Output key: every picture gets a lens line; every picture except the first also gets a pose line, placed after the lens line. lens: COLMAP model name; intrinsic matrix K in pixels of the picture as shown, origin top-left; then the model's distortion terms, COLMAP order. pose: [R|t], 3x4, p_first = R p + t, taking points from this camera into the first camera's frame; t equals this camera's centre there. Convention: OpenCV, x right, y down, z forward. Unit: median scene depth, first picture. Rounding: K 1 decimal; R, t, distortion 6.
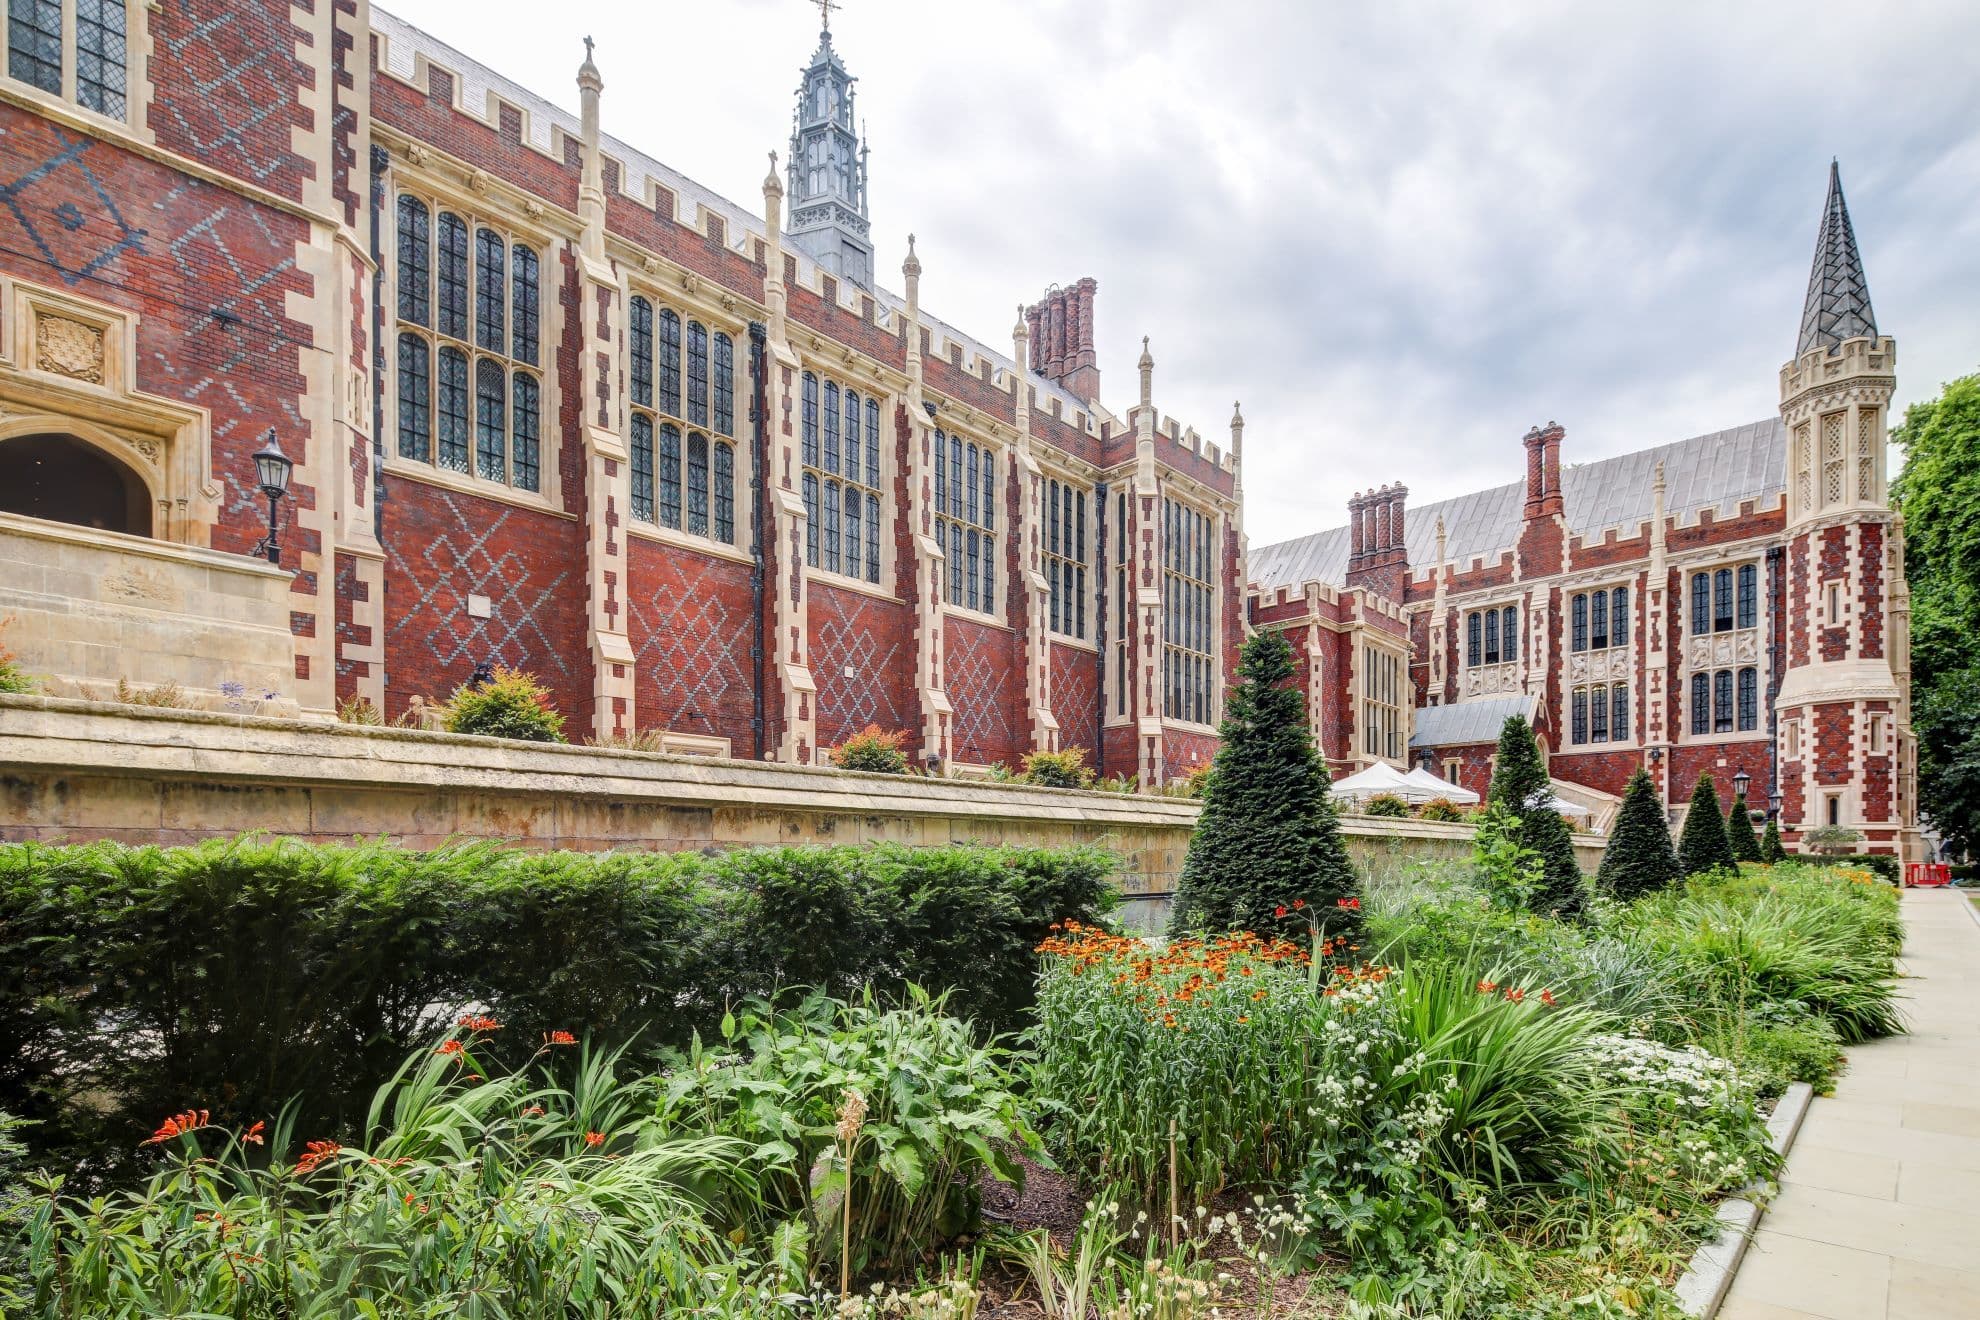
lens RADIAL K [[971.5, 0, 996.6], [0, 971.5, 874.9], [0, 0, 1]] dist [0.007080, -0.005660]
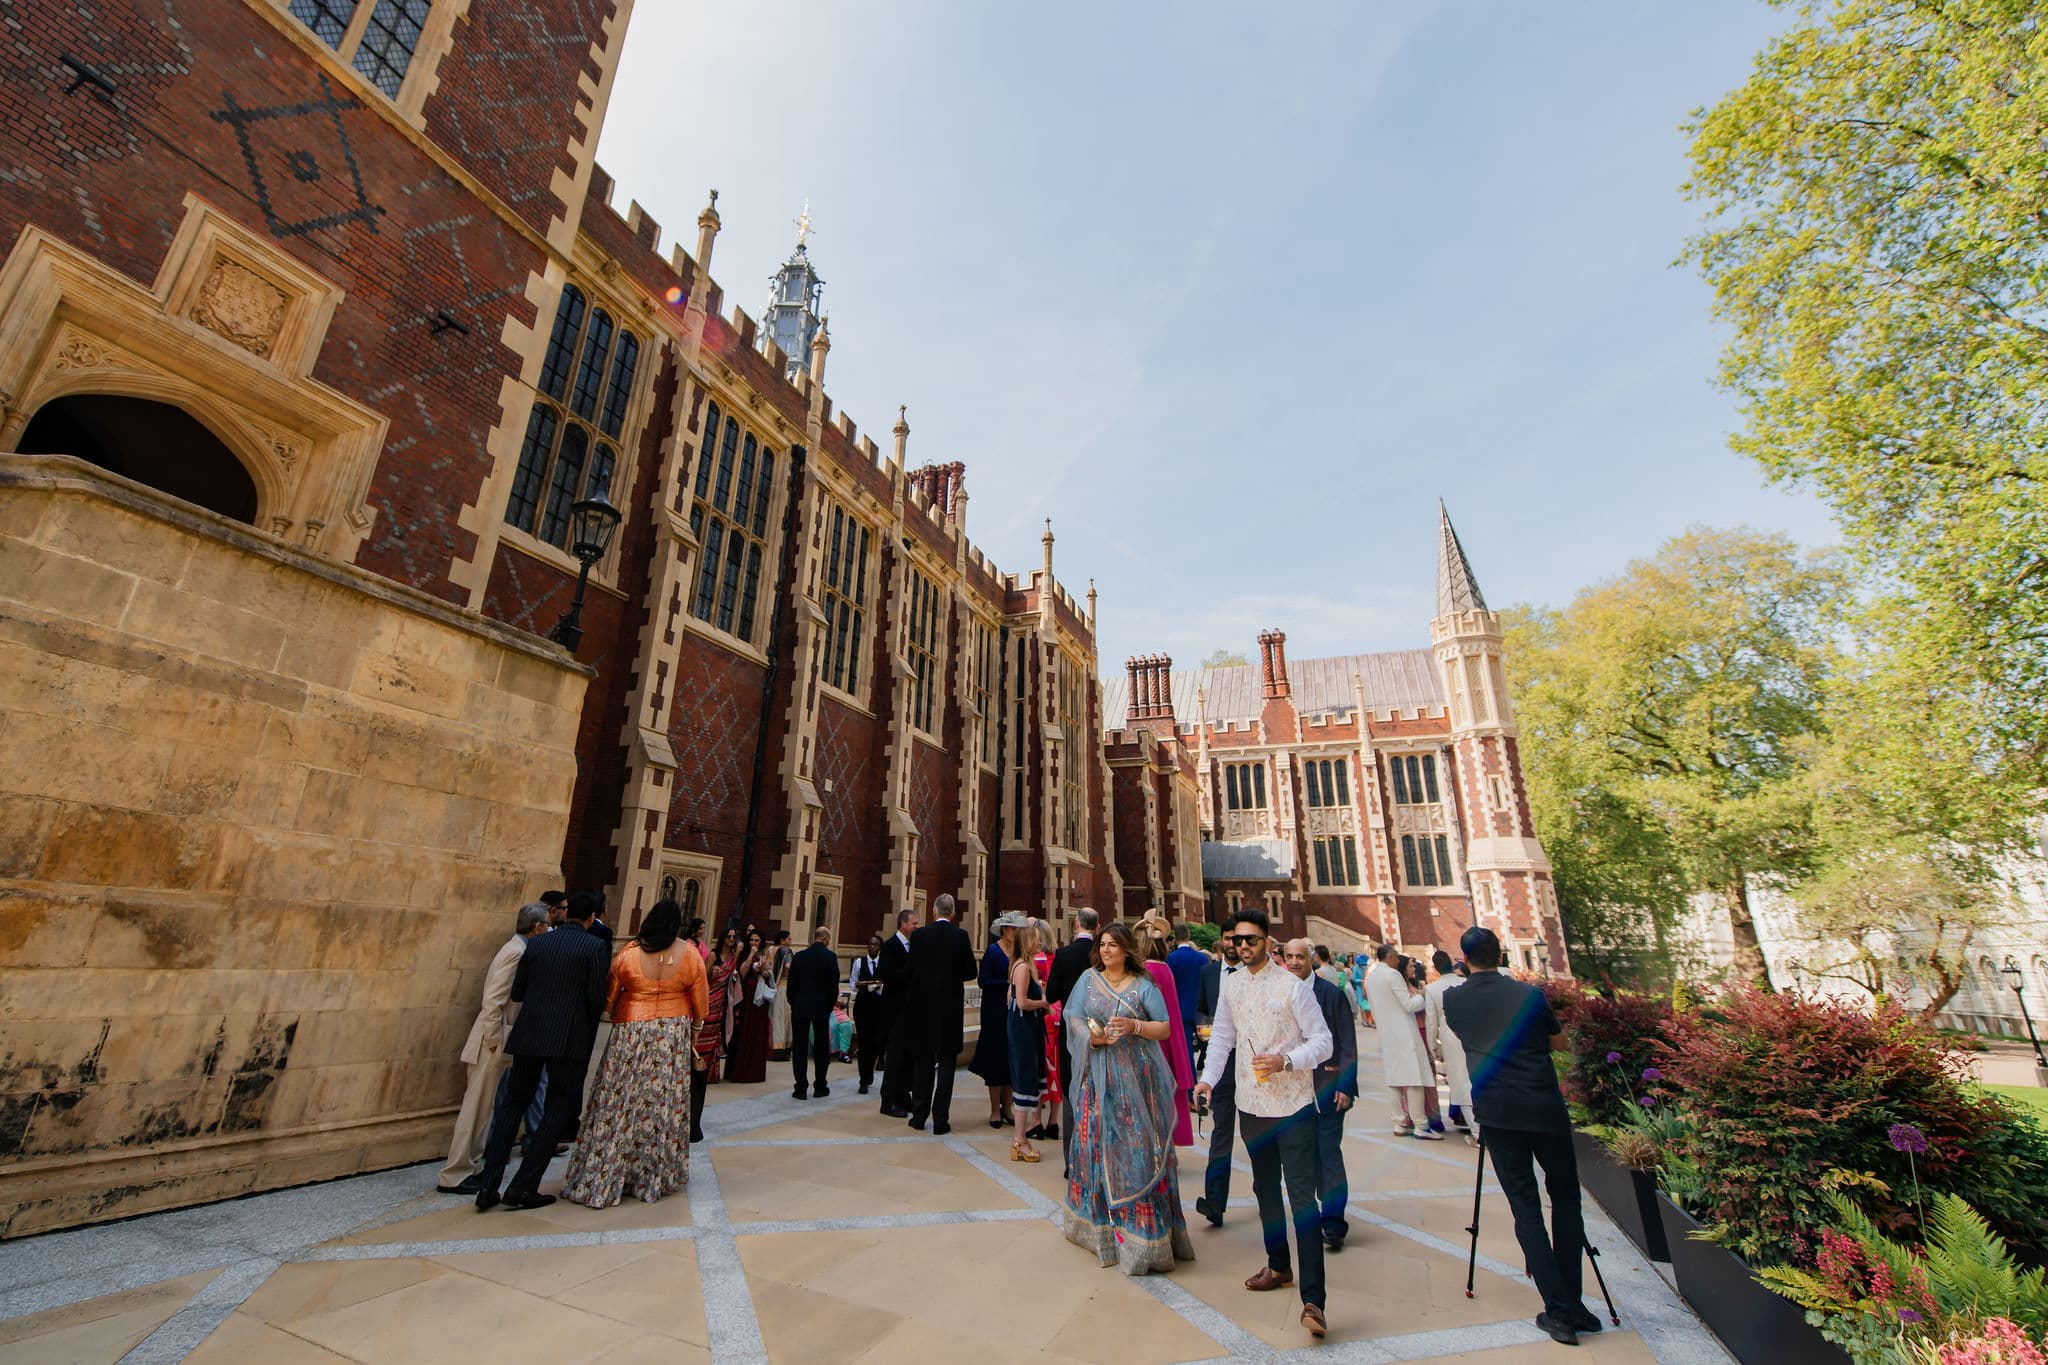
lens RADIAL K [[875.0, 0, 995.6], [0, 875.0, 615.8], [0, 0, 1]] dist [0.014514, -0.000528]
pose [[0.934612, 0.157792, 0.318750, -0.209147], [-0.031293, 0.929206, -0.368236, -0.039661], [-0.354289, 0.334183, 0.873385, 0.111080]]
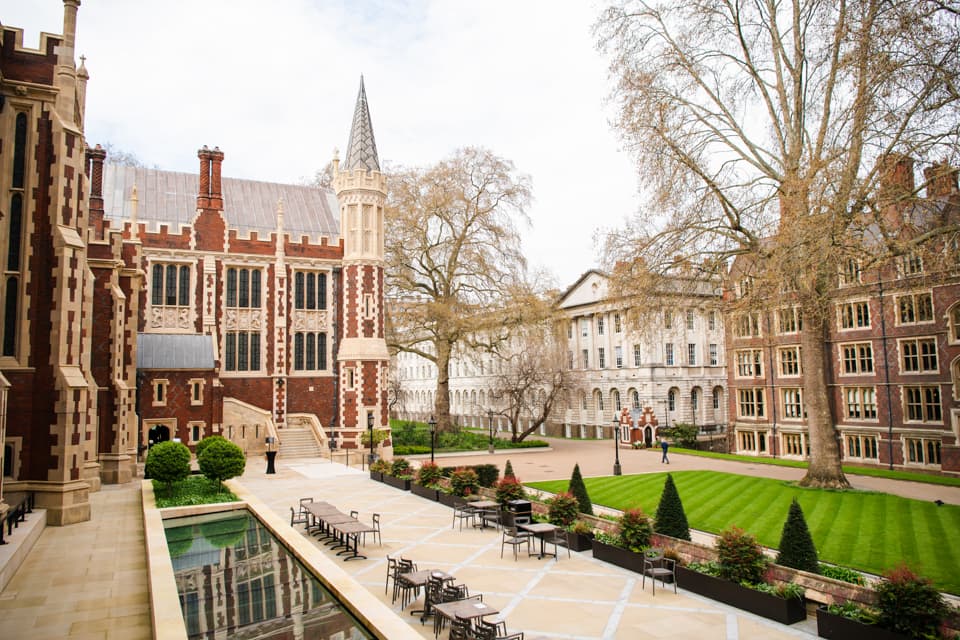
lens RADIAL K [[686.1, 0, 509.4], [0, 686.1, 310.9], [0, 0, 1]] dist [-0.023576, 0.006148]
pose [[0.309584, 0.103280, 0.945246, -0.288628], [0.026583, 0.992755, -0.117177, -0.112965], [-0.950500, 0.061404, 0.304596, 0.357376]]
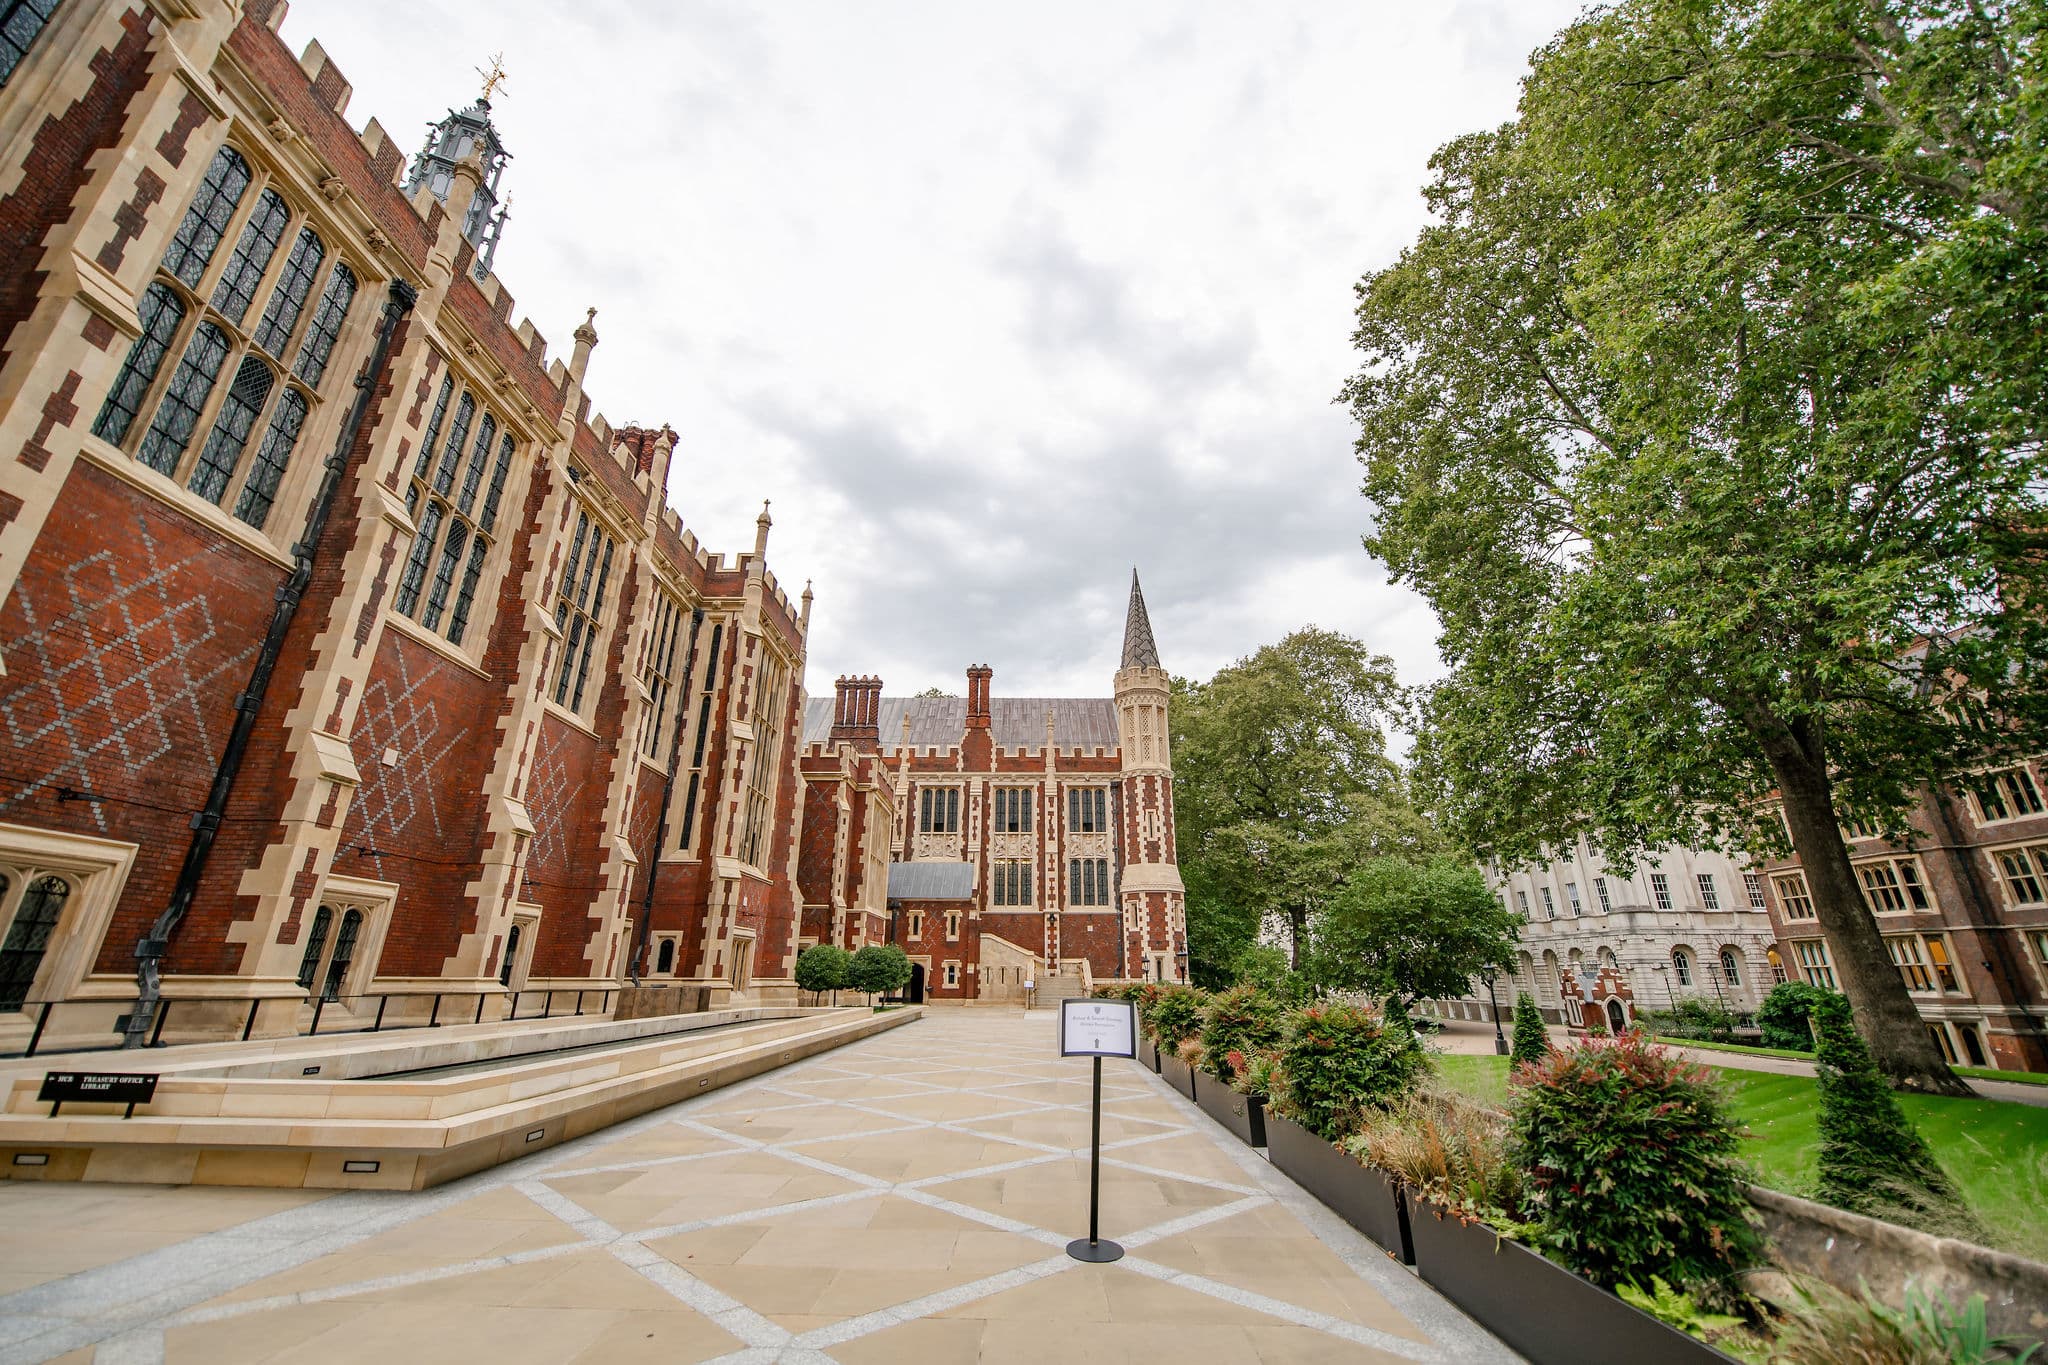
lens RADIAL K [[807.7, 0, 1045.6], [0, 807.7, 670.8], [0, 0, 1]] dist [0.003426, -0.003925]
pose [[0.716443, 0.252686, 0.650276, -0.145760], [0.002386, 0.931208, -0.364480, -0.042786], [-0.697642, 0.262680, 0.666555, 0.212233]]
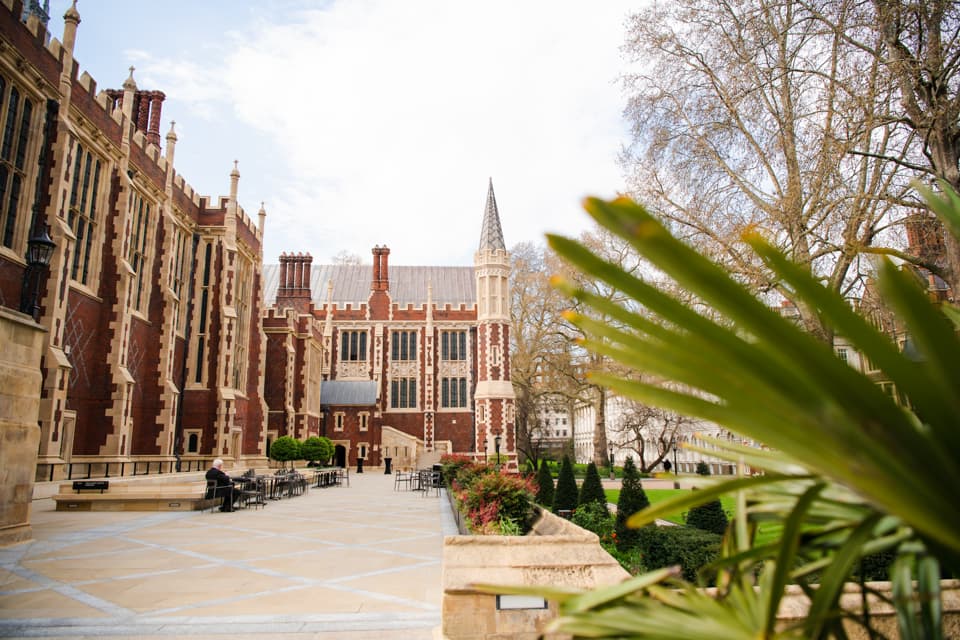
lens RADIAL K [[650.7, 0, 503.0], [0, 650.7, 311.9], [0, 0, 1]] dist [-0.006767, -0.000761]
pose [[0.650962, 0.156075, 0.742893, -0.305795], [0.018703, 0.975041, -0.221235, -0.036656], [-0.758880, 0.157910, 0.631795, -0.014206]]
